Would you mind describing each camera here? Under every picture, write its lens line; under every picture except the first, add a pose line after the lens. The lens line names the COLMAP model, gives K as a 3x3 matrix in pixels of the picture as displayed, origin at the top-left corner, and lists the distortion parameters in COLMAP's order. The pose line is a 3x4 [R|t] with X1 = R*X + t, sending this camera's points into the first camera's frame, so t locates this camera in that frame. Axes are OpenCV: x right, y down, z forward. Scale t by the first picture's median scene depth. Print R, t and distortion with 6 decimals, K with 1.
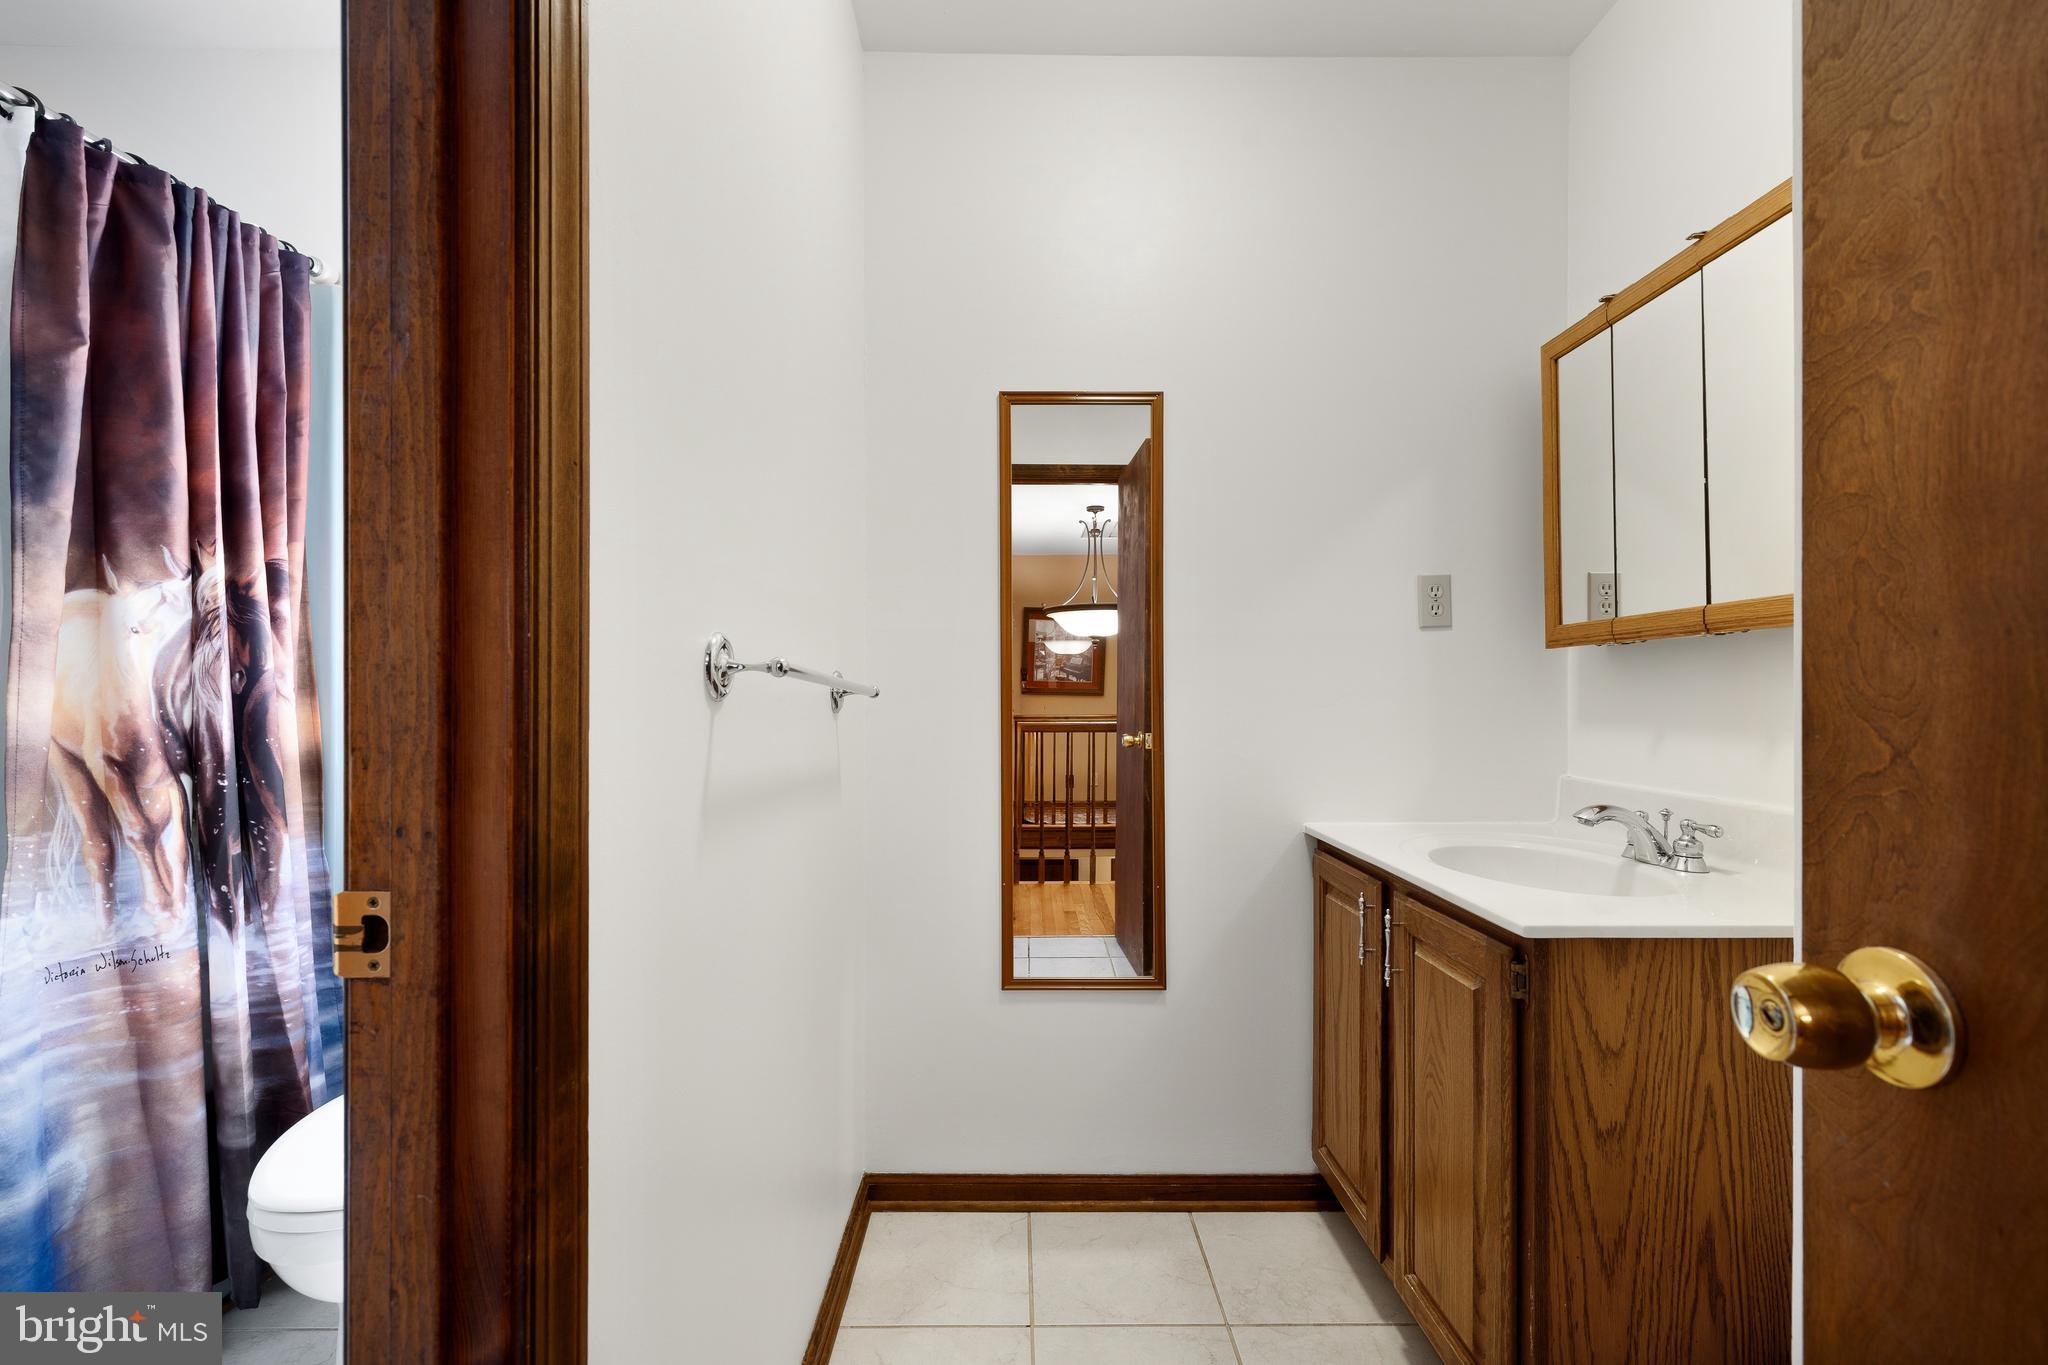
lens RADIAL K [[860.7, 0, 1031.4], [0, 860.7, 687.0], [0, 0, 1]] dist [0.002167, -0.000004]
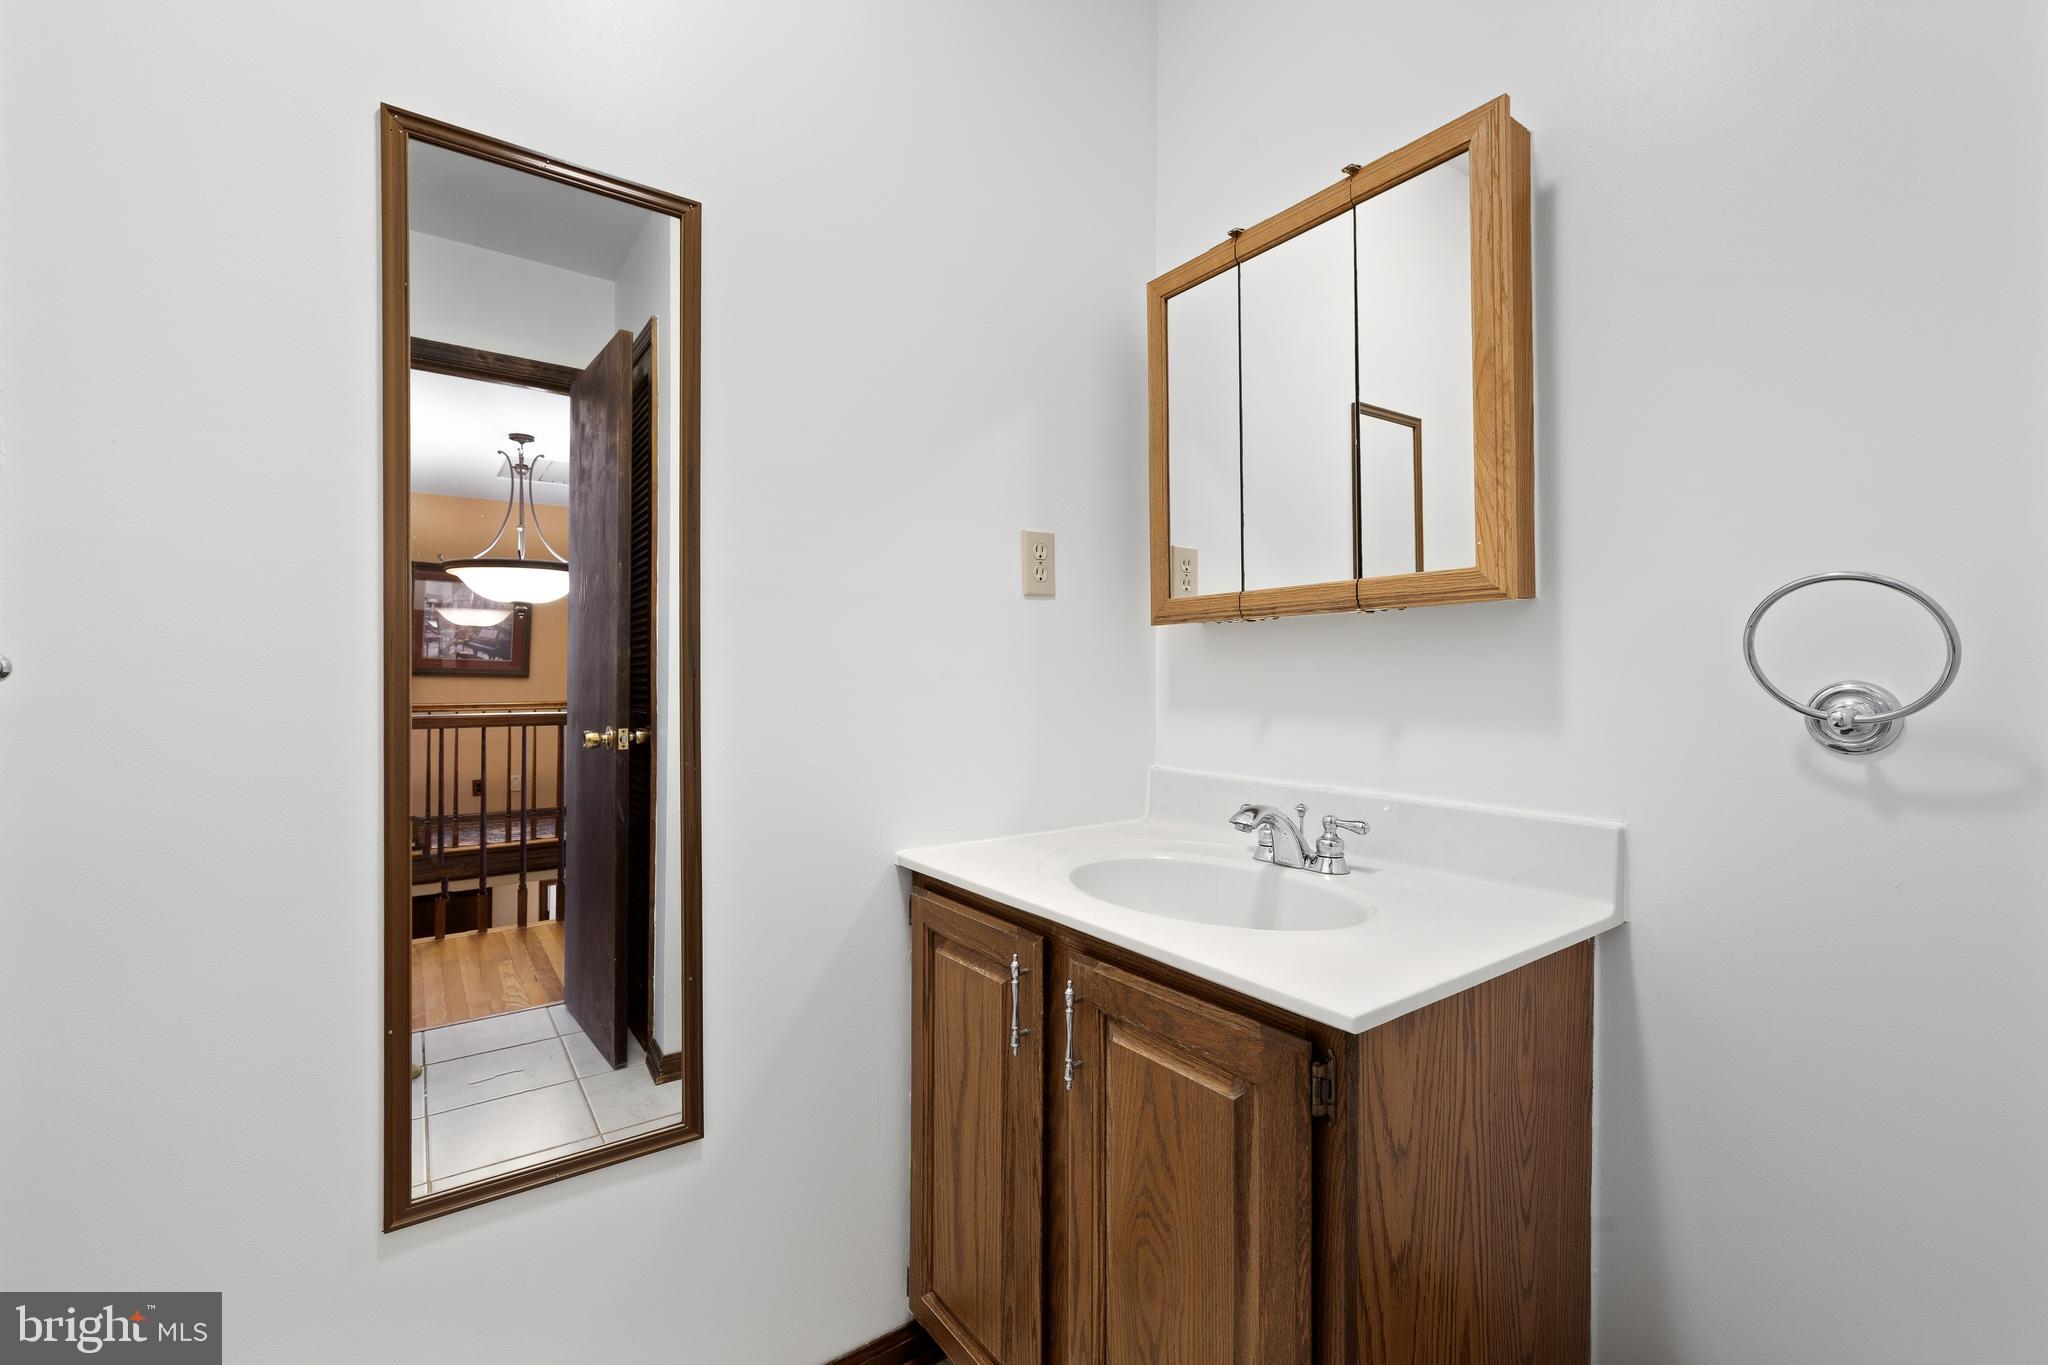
lens RADIAL K [[864.2, 0, 1023.4], [0, 864.2, 677.9], [0, 0, 1]] dist [0.000537, -0.000248]
pose [[0.816893, 0.003156, 0.576781, -0.022218], [-0.008474, 0.999943, 0.006530, 0.004545], [-0.576728, -0.010222, 0.816873, 0.367191]]
